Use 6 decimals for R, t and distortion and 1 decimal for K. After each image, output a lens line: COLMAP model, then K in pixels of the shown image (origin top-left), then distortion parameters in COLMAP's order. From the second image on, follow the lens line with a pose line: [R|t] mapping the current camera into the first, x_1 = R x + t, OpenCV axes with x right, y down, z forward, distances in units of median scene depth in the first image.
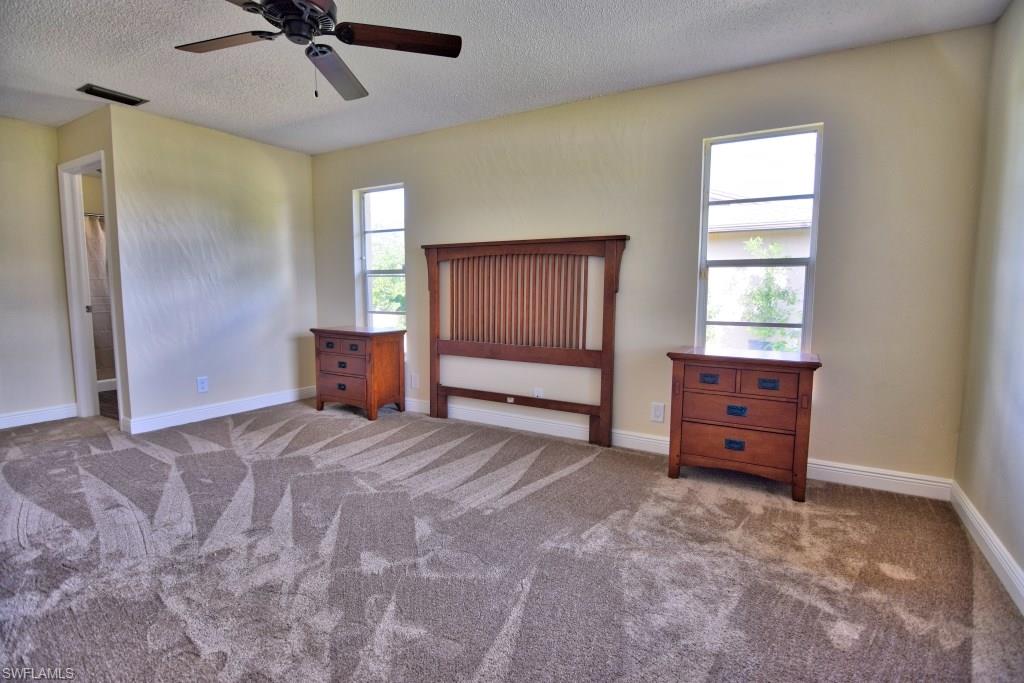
lens RADIAL K [[487.8, 0, 512.0], [0, 487.8, 341.5], [0, 0, 1]] dist [-0.102901, -0.000133]
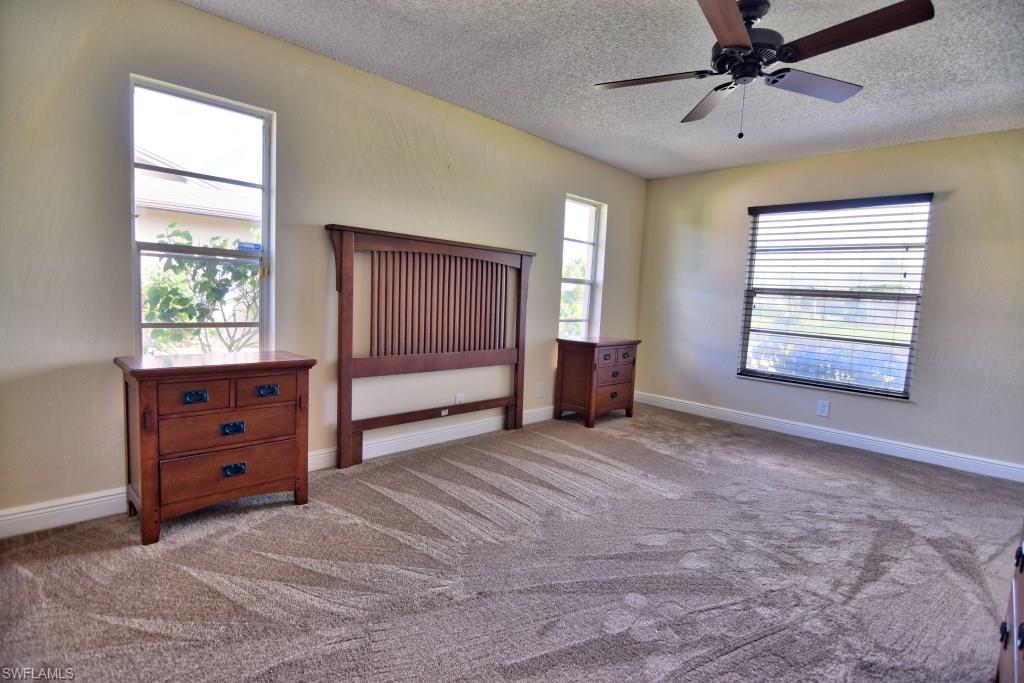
lens RADIAL K [[509.8, 0, 512.0], [0, 509.8, 341.5], [0, 0, 1]] dist [0.003867, 0.000399]
pose [[0.225017, -0.079351, 0.971118, -0.900550], [0.054136, 0.996157, 0.068853, -0.074087], [-0.972850, 0.037079, 0.228448, 0.639215]]
